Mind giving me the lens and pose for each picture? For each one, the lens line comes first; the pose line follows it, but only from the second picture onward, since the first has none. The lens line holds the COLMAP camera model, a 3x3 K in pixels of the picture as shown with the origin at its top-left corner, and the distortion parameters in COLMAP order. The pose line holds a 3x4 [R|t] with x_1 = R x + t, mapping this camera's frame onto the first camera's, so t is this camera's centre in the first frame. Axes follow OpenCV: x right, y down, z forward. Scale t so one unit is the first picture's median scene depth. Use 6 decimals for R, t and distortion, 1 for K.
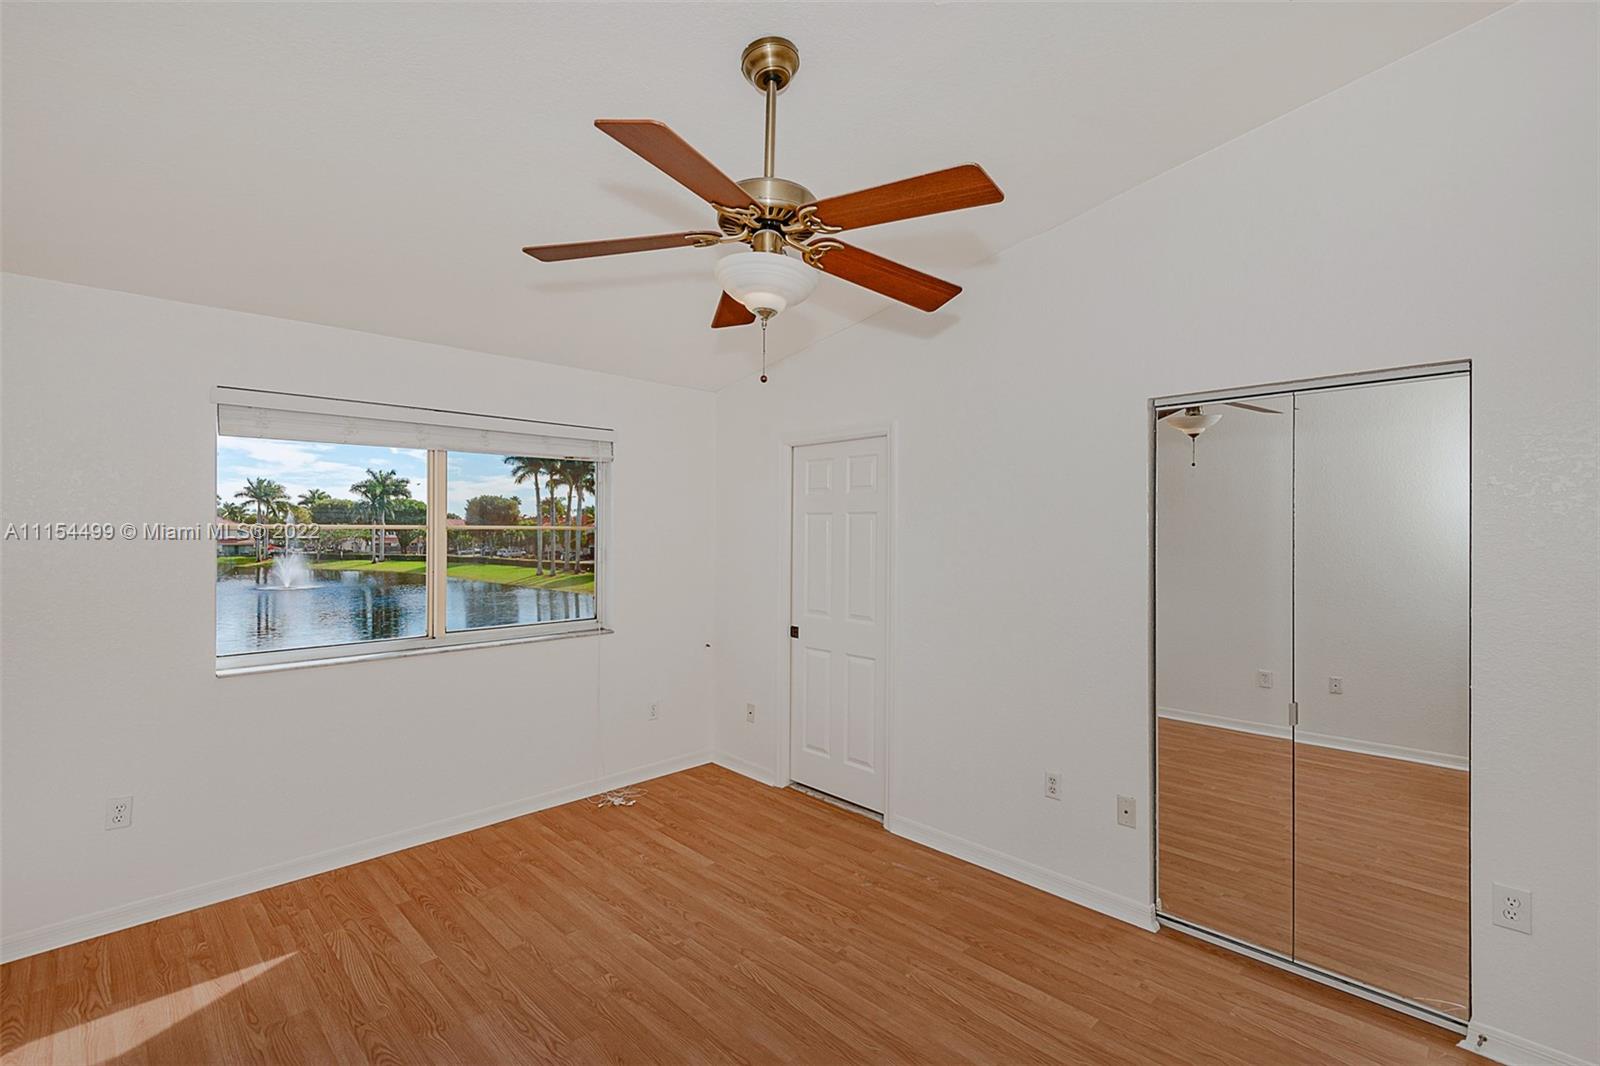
lens RADIAL K [[730.4, 0, 801.1], [0, 730.4, 540.5], [0, 0, 1]] dist [0.001267, -0.001272]
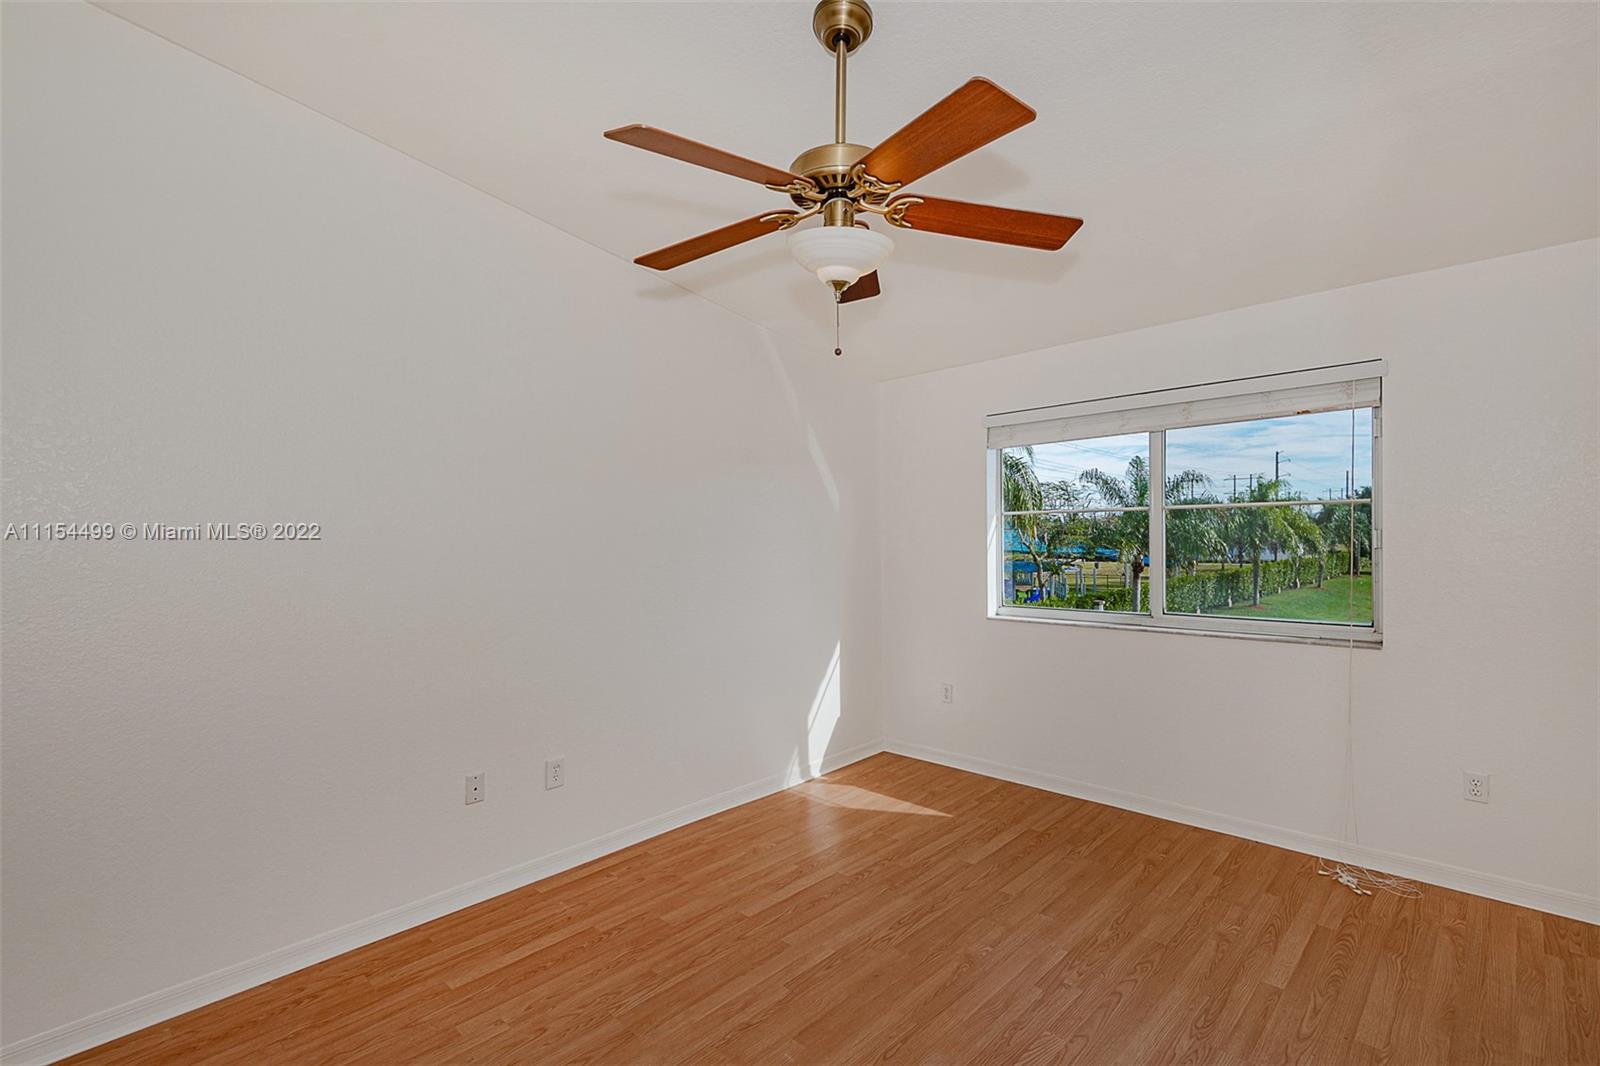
lens RADIAL K [[730.4, 0, 793.7], [0, 730.4, 531.2], [0, 0, 1]] dist [0.001267, -0.001272]
pose [[0.011796, 0.002950, -0.999926, 0.604924], [0.007612, 0.999966, 0.003040, 0.008472], [0.999901, -0.007647, 0.011773, 0.585267]]
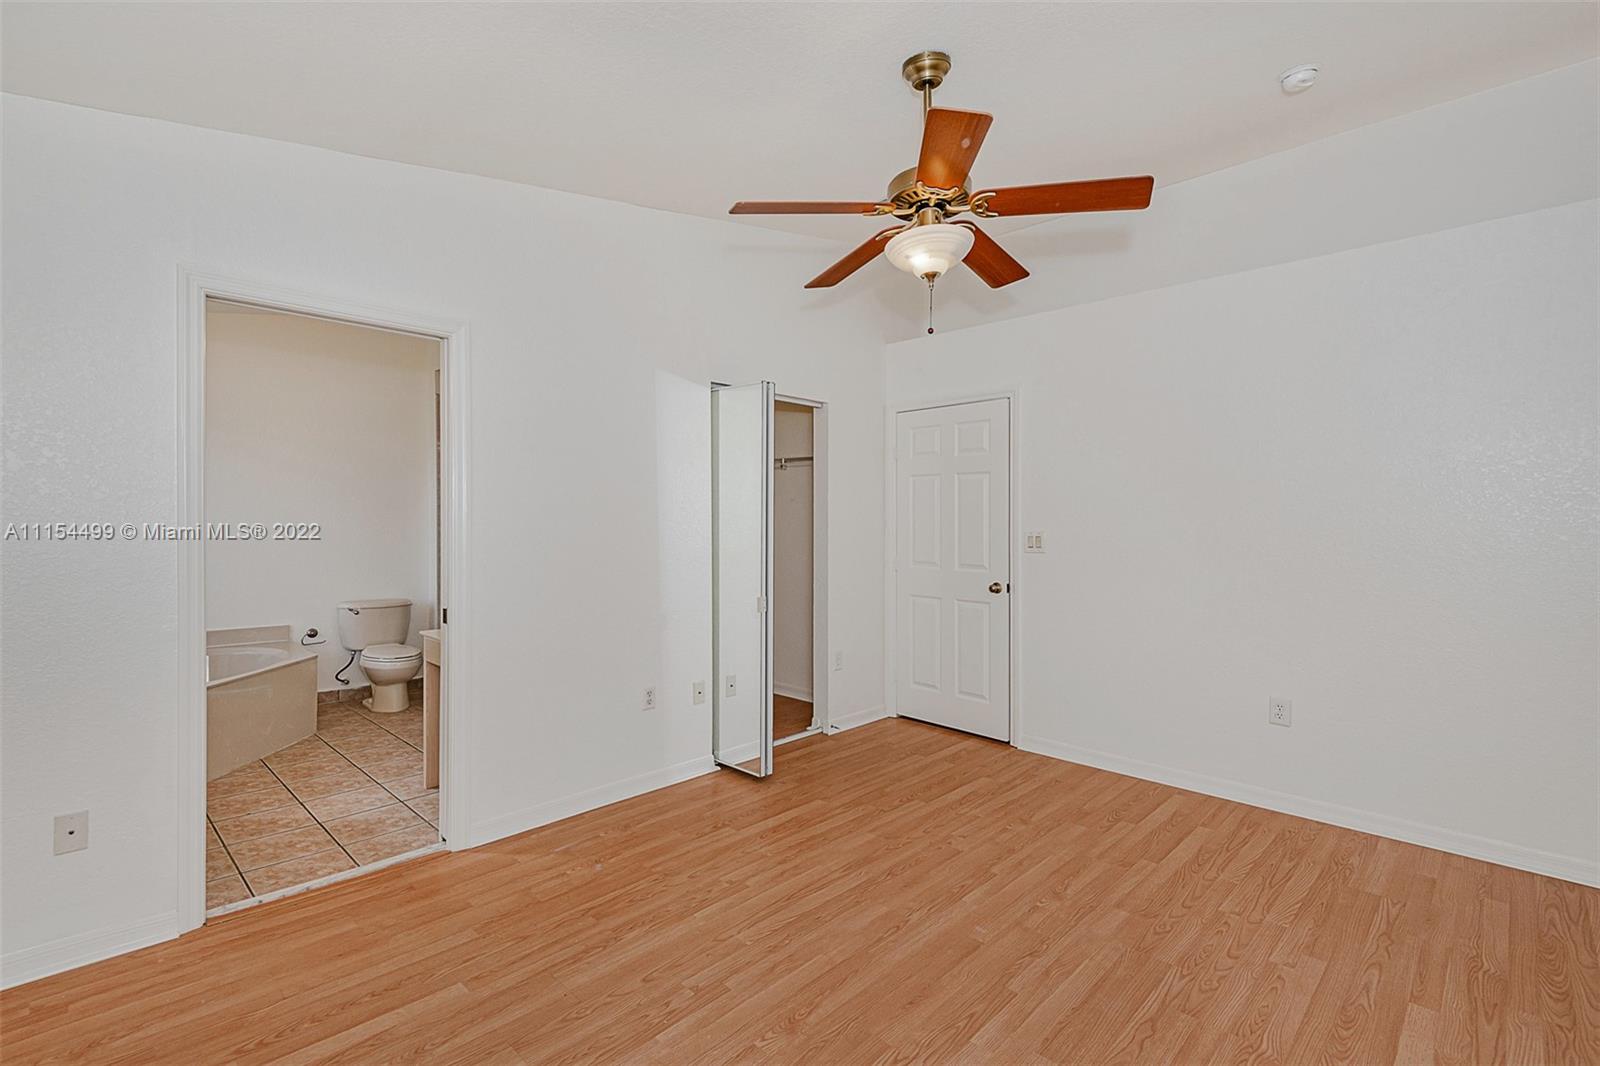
lens RADIAL K [[730.4, 0, 808.6], [0, 730.4, 522.0], [0, 0, 1]] dist [0.001267, -0.001272]
pose [[-0.035800, -0.005763, 0.999342, -0.808286], [0.006345, 0.999962, 0.005994, 0.053983], [-0.999339, 0.006555, -0.035763, 0.789282]]
